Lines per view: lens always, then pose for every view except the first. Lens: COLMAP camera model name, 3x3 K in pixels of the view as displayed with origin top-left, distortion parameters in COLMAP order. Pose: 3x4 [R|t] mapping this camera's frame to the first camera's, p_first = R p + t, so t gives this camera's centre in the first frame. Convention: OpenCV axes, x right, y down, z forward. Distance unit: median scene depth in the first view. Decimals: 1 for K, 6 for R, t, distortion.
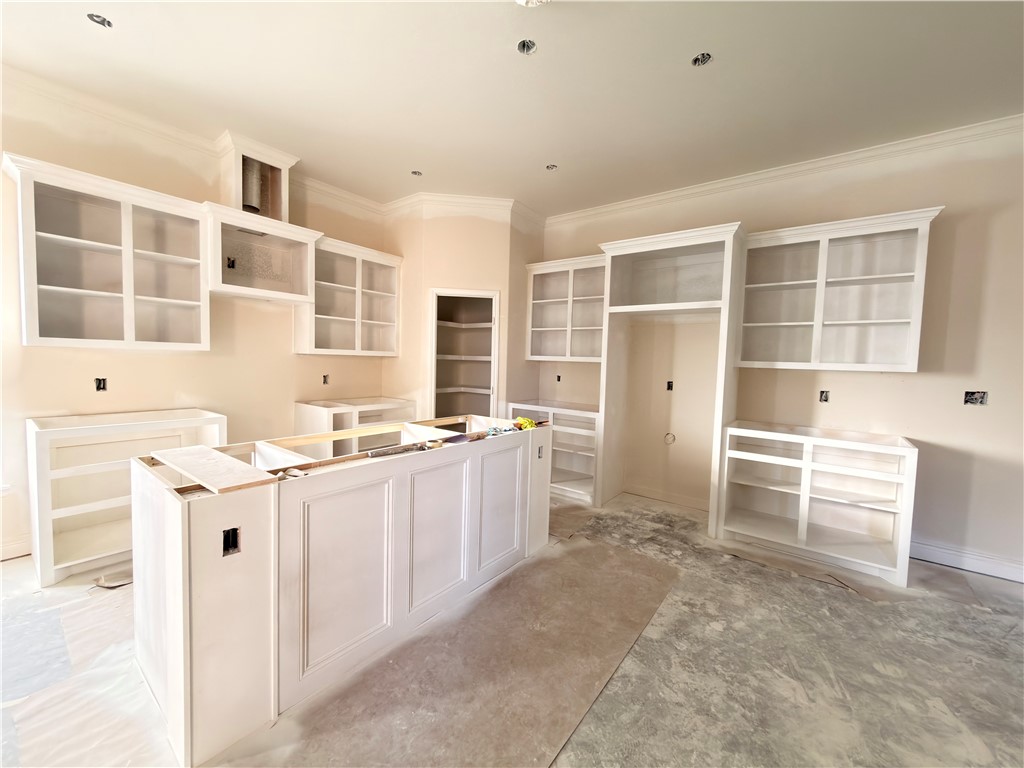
lens RADIAL K [[407.1, 0, 510.3], [0, 407.1, 383.3], [0, 0, 1]] dist [0.000439, 0.000290]
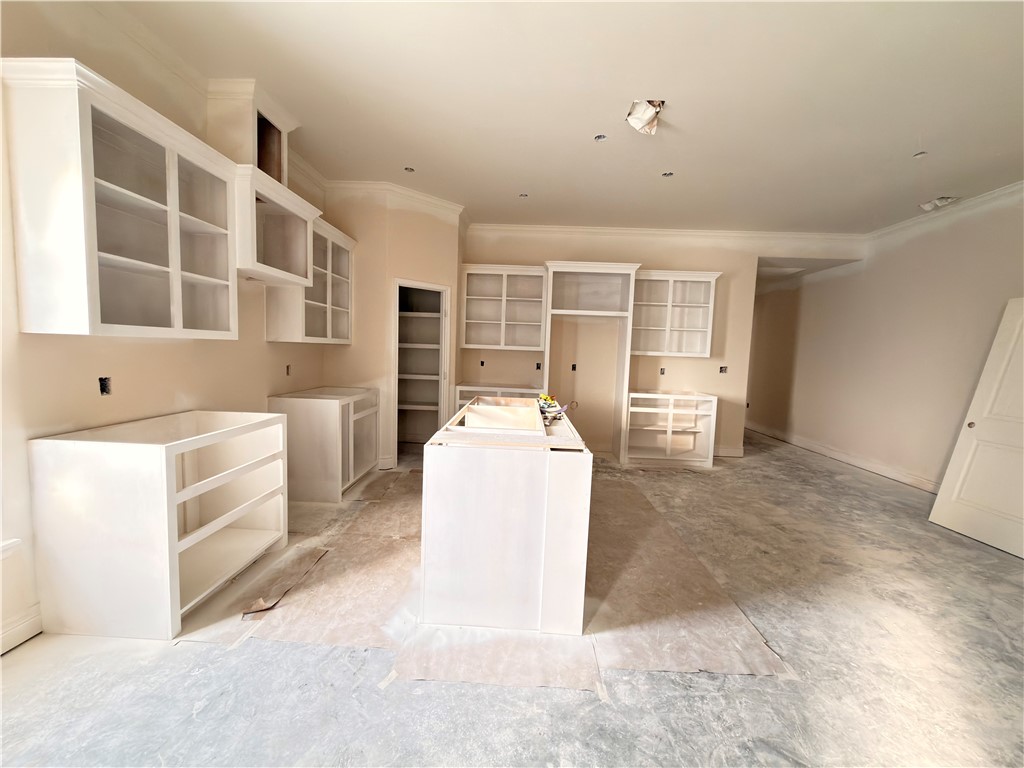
lens RADIAL K [[407.1, 0, 511.8], [0, 407.1, 384.3], [0, 0, 1]] dist [0.000439, 0.000290]
pose [[0.814856, -0.049150, 0.577576, -0.750071], [0.021654, 0.998284, 0.054401, -0.021667], [-0.579259, -0.031822, 0.814522, -0.020238]]
